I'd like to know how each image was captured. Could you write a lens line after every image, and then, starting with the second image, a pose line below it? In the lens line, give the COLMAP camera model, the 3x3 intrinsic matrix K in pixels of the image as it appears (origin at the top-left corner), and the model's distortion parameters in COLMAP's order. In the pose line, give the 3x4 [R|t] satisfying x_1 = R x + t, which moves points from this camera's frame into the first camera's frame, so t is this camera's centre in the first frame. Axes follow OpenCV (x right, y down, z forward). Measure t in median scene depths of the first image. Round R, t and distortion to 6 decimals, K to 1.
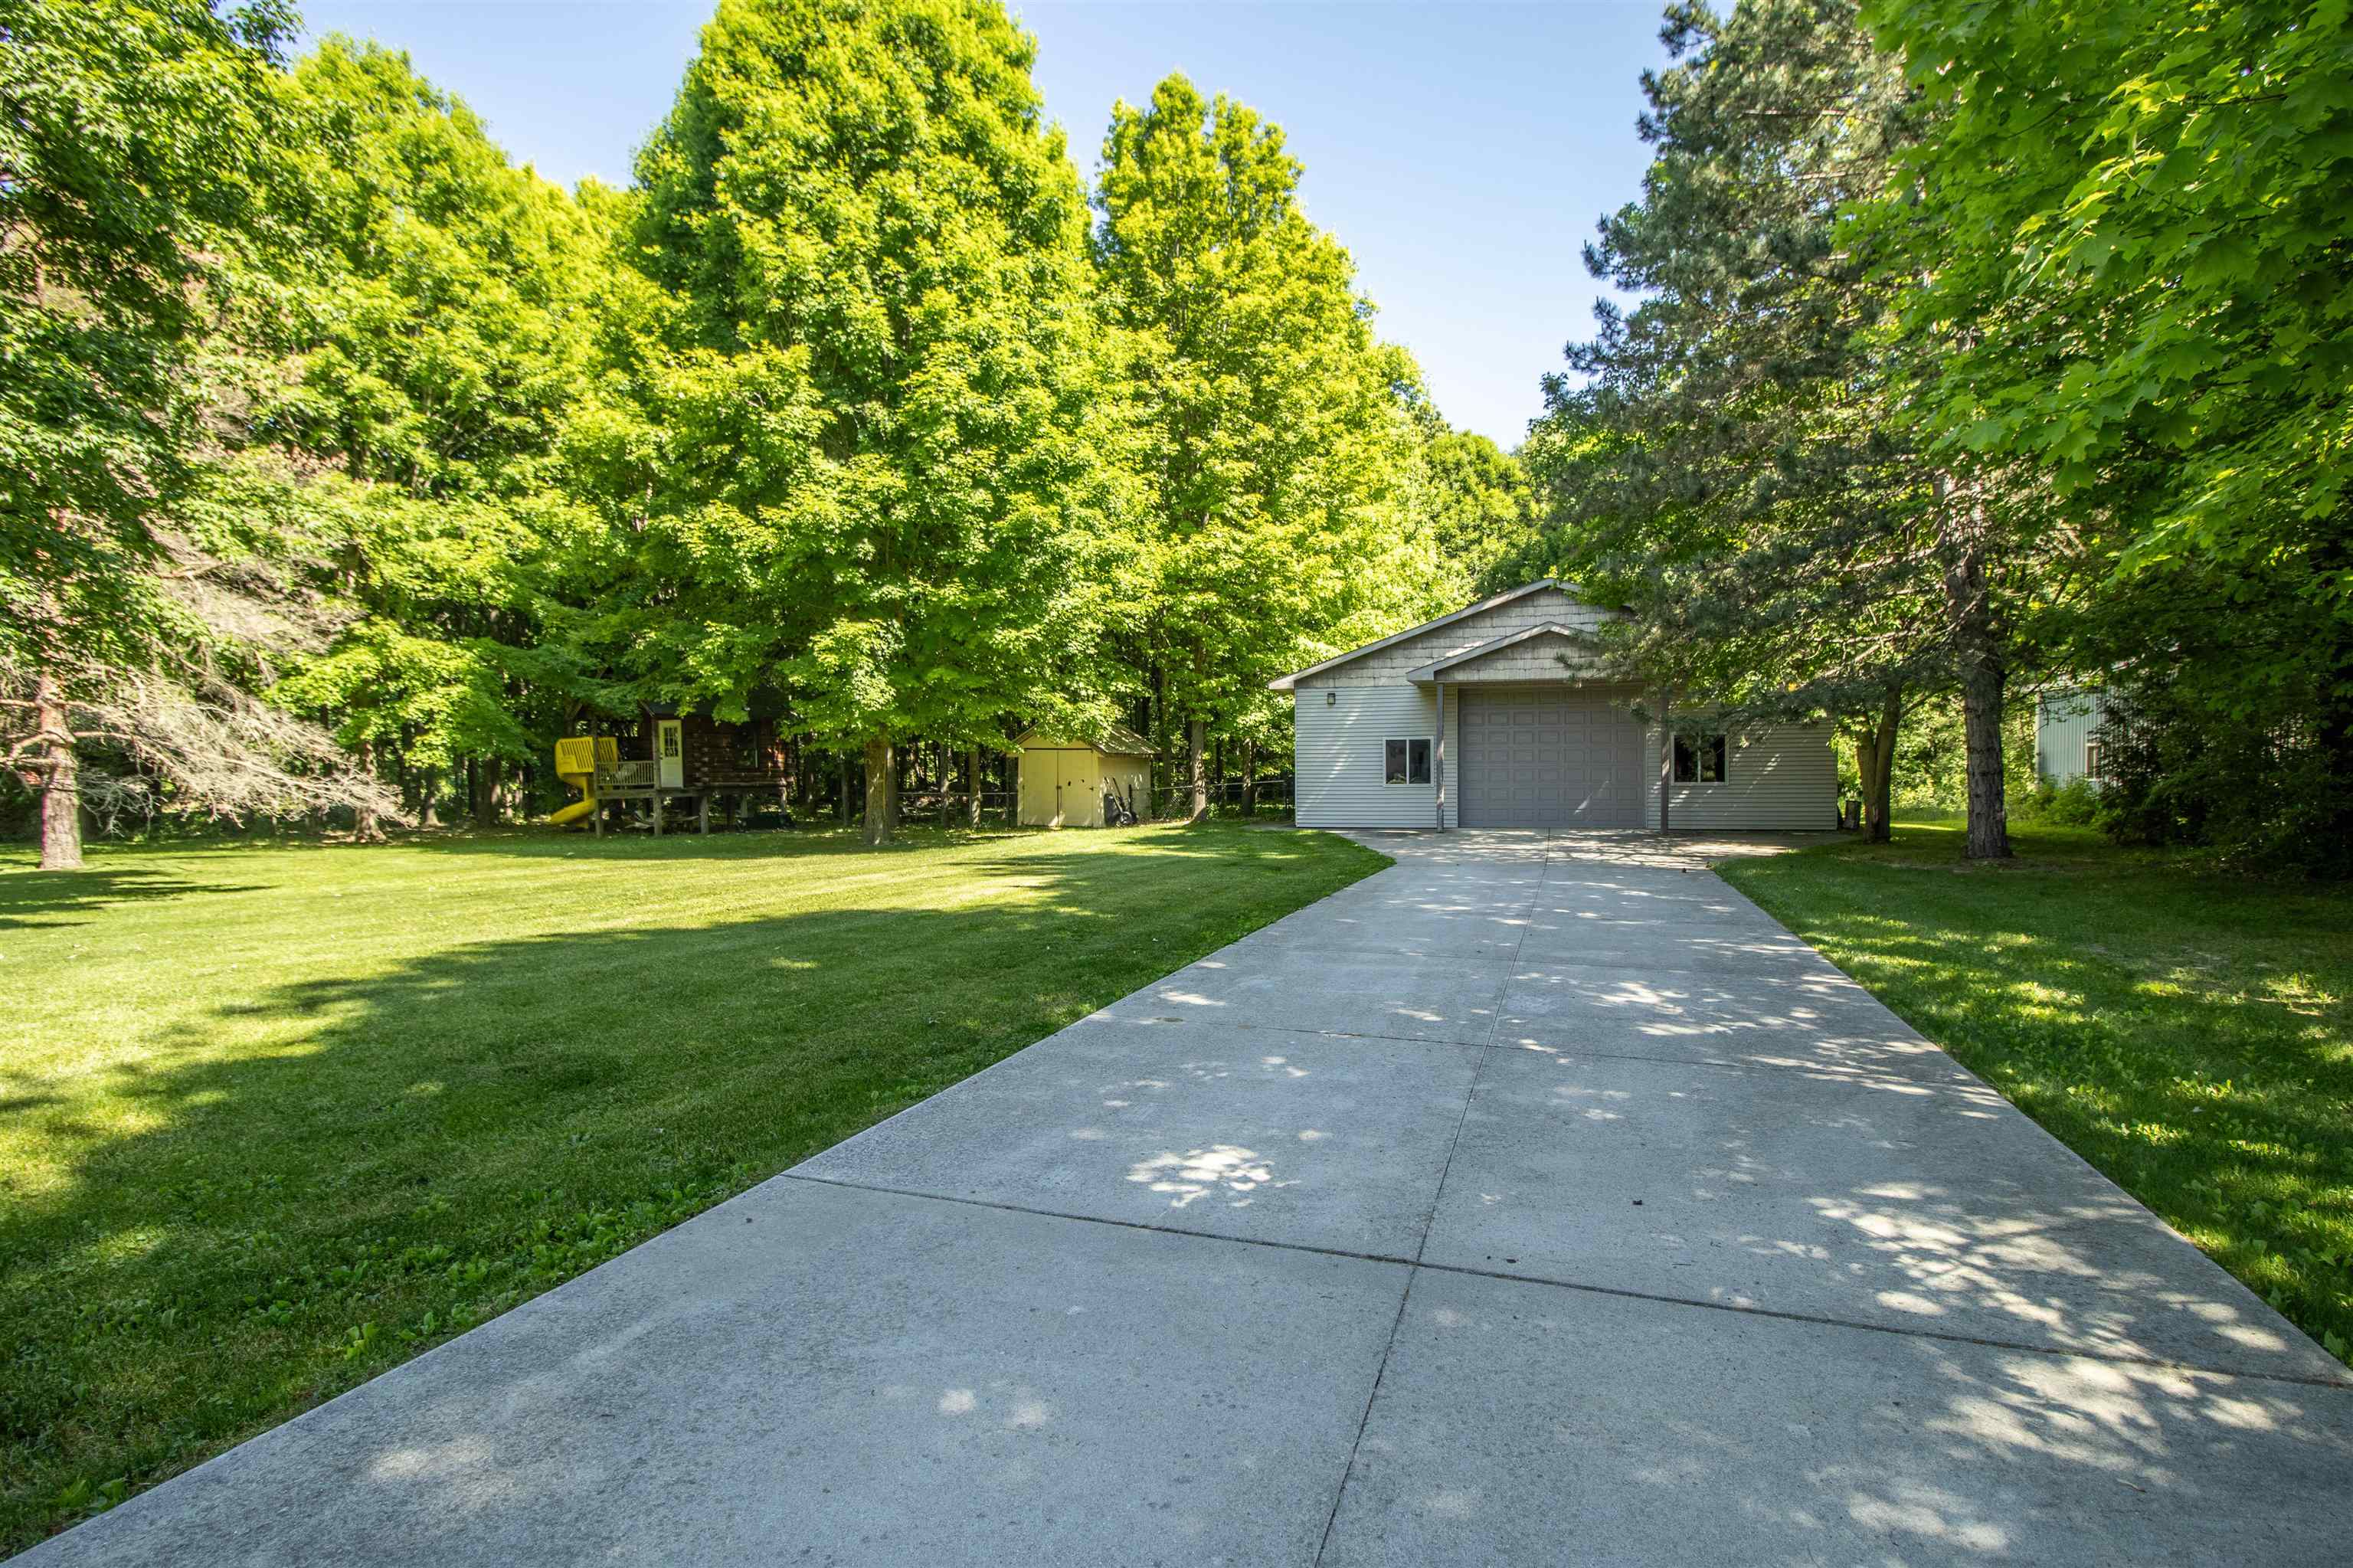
lens RADIAL K [[1133.2, 0, 1177.2], [0, 1133.2, 814.4], [0, 0, 1]] dist [-0.000711, -0.000233]
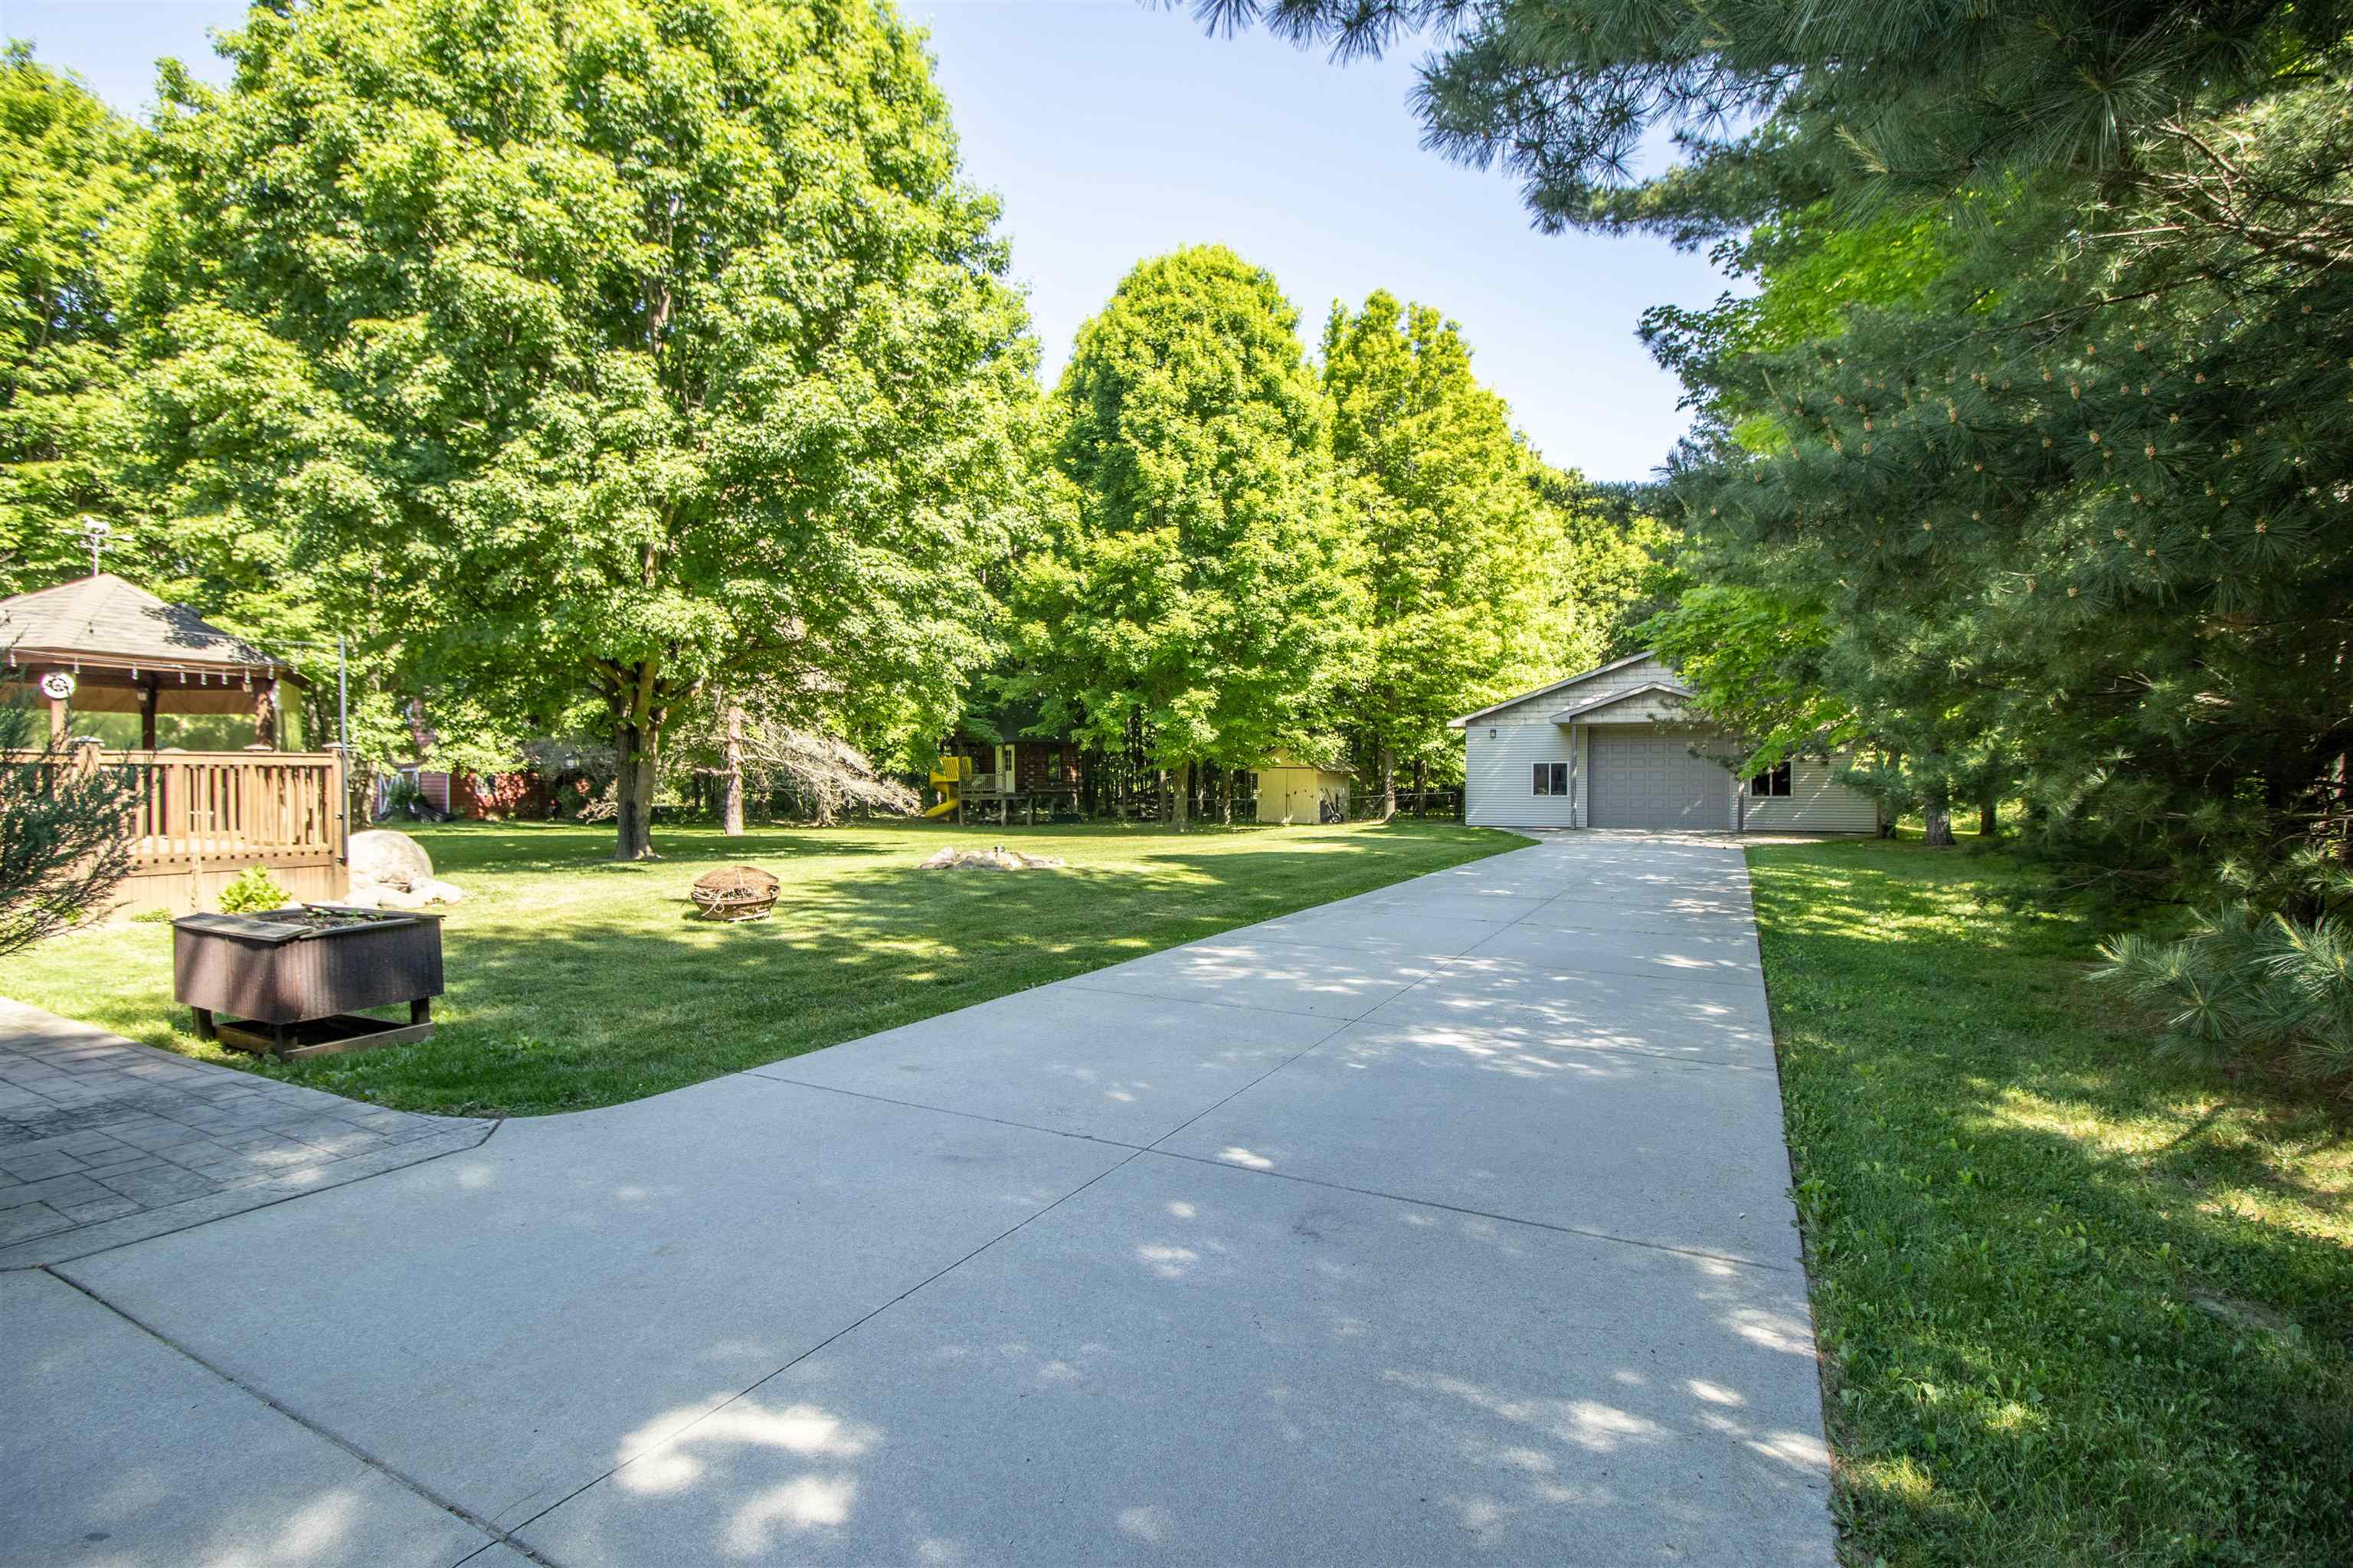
lens RADIAL K [[1119.1, 0, 1176.5], [0, 1119.1, 784.0], [0, 0, 1]] dist [0.031329, -0.031944]
pose [[0.992603, 0.008133, -0.121132, -0.112808], [-0.012503, 0.999296, -0.035359, 0.019279], [0.120759, 0.036611, 0.992006, -0.562417]]
